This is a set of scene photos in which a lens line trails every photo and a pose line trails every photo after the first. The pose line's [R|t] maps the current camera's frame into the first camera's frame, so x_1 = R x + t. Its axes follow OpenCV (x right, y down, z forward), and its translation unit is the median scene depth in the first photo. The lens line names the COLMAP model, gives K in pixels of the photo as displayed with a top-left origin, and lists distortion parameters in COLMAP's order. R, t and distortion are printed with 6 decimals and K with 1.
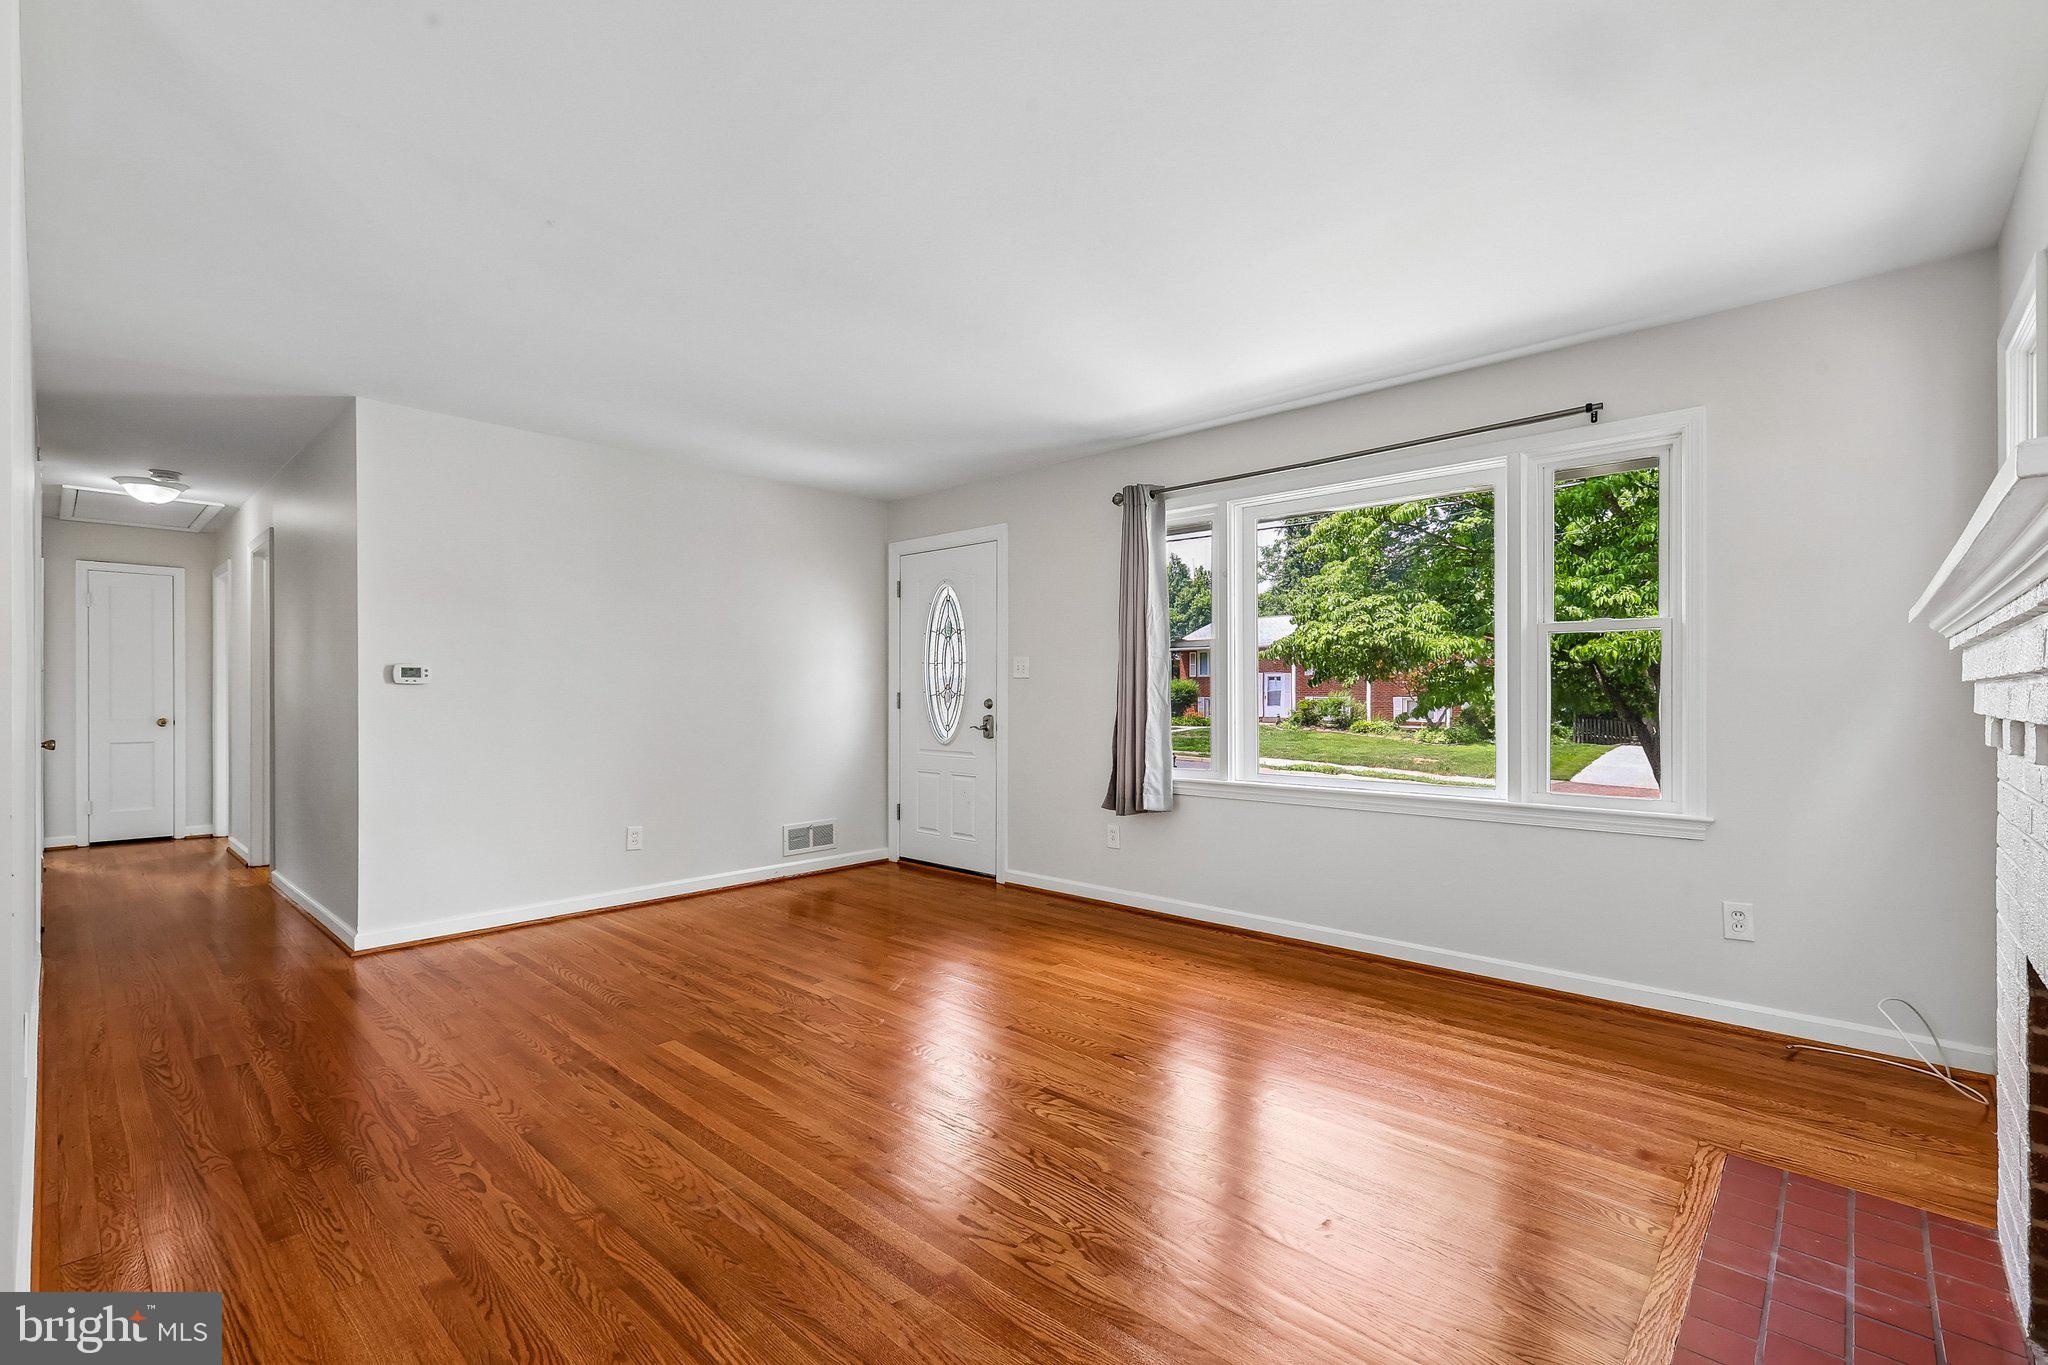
lens RADIAL K [[901.5, 0, 1021.9], [0, 901.5, 690.3], [0, 0, 1]] dist [0.002167, 0.000124]
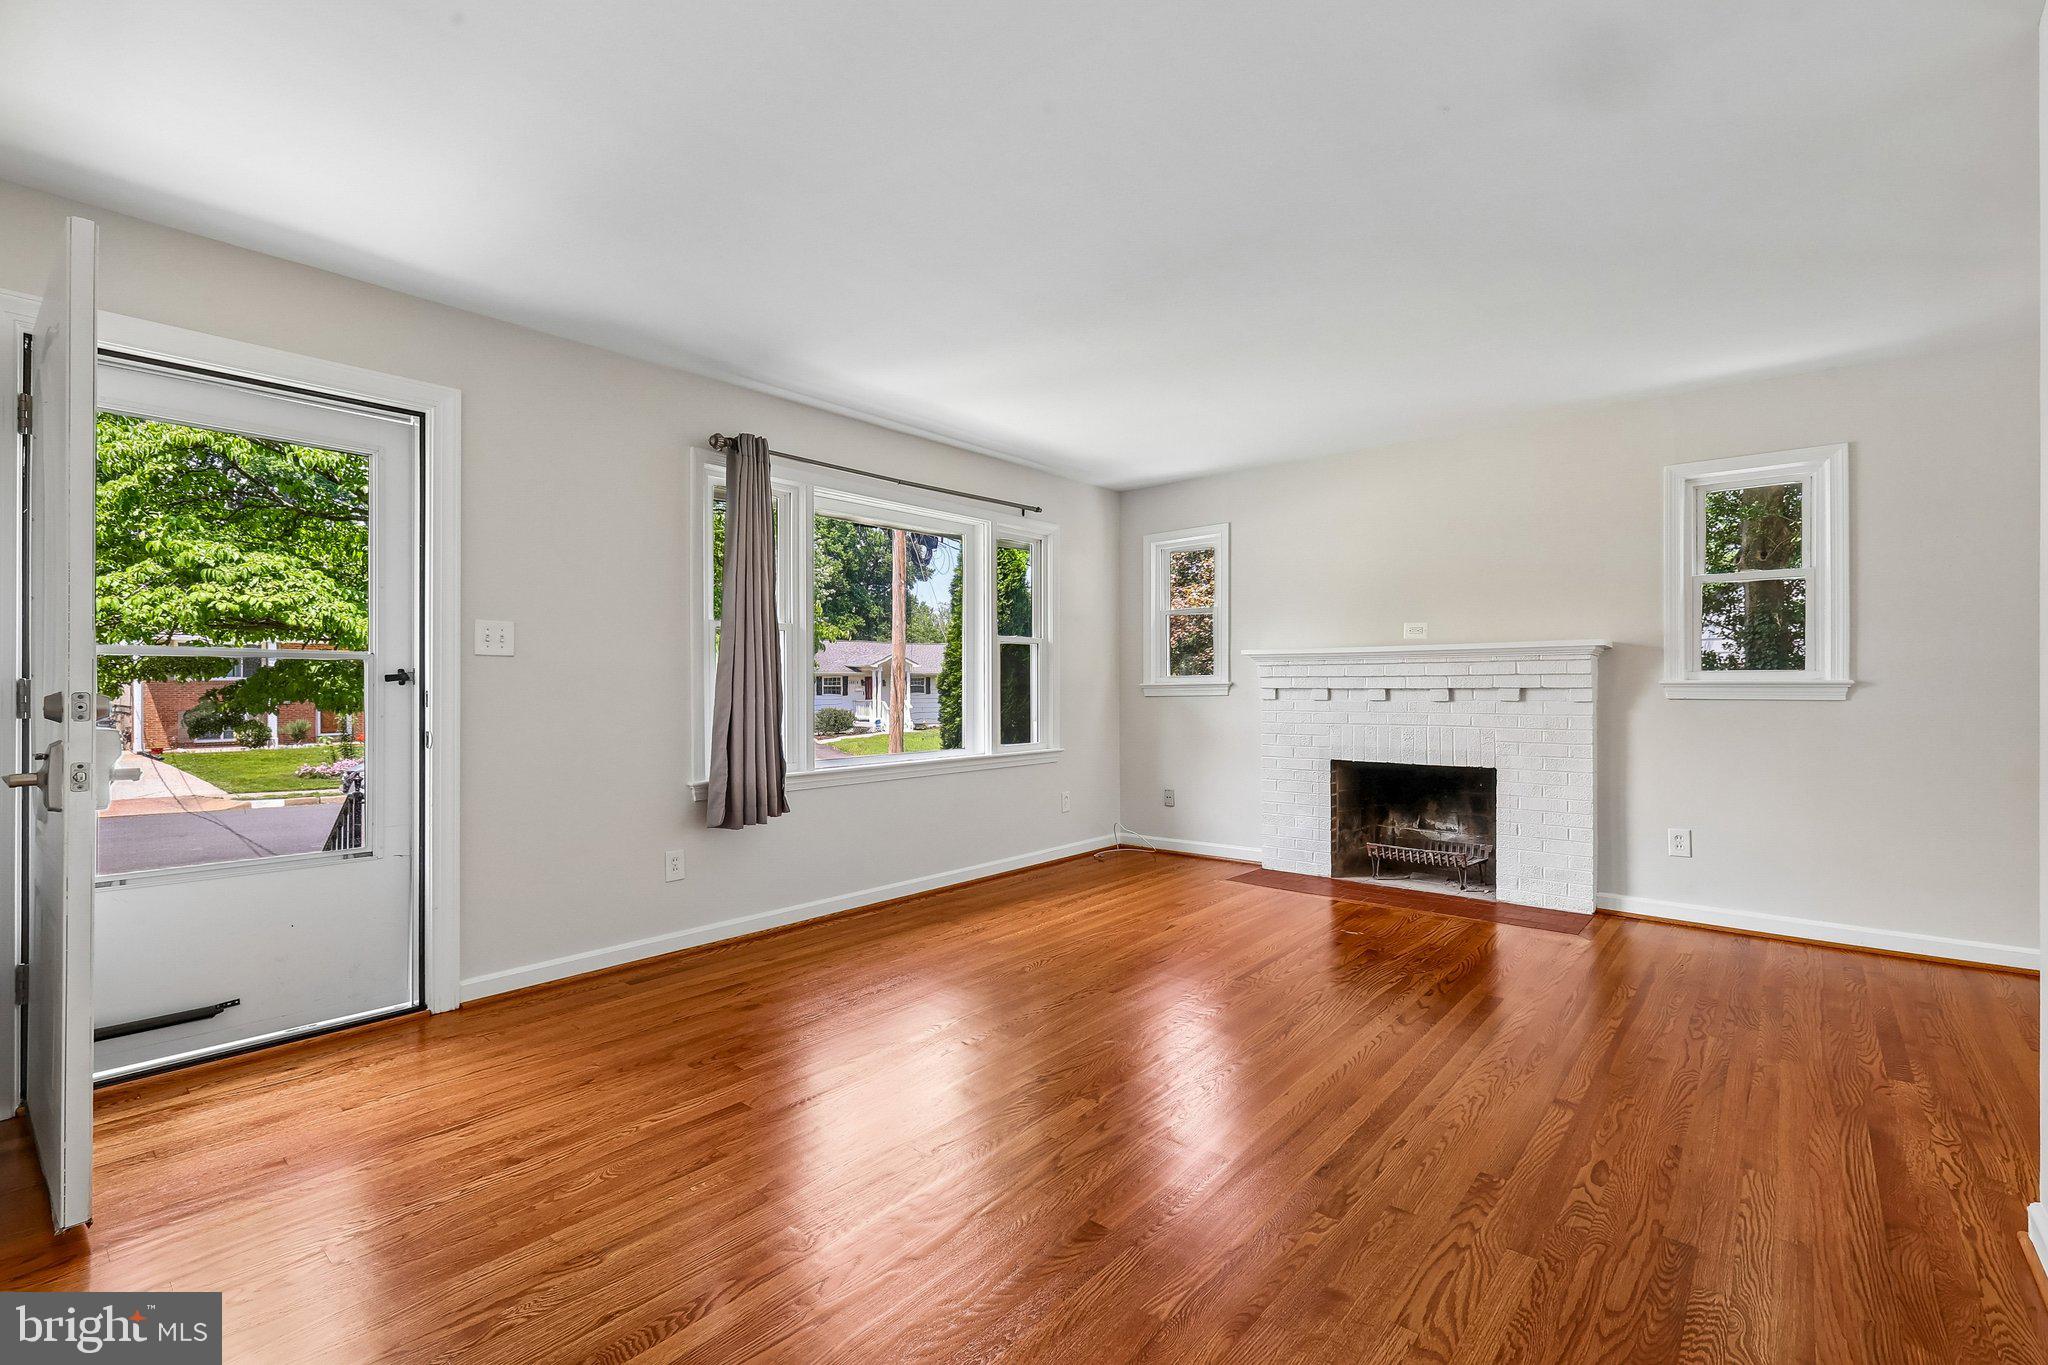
lens RADIAL K [[901.5, 0, 1022.4], [0, 901.5, 682.9], [0, 0, 1]] dist [0.002167, 0.000124]
pose [[-0.039086, 0.002301, 0.999233, -1.310237], [-0.001439, 0.999996, -0.002359, 0.012069], [-0.999235, -0.001530, -0.039082, 1.395017]]
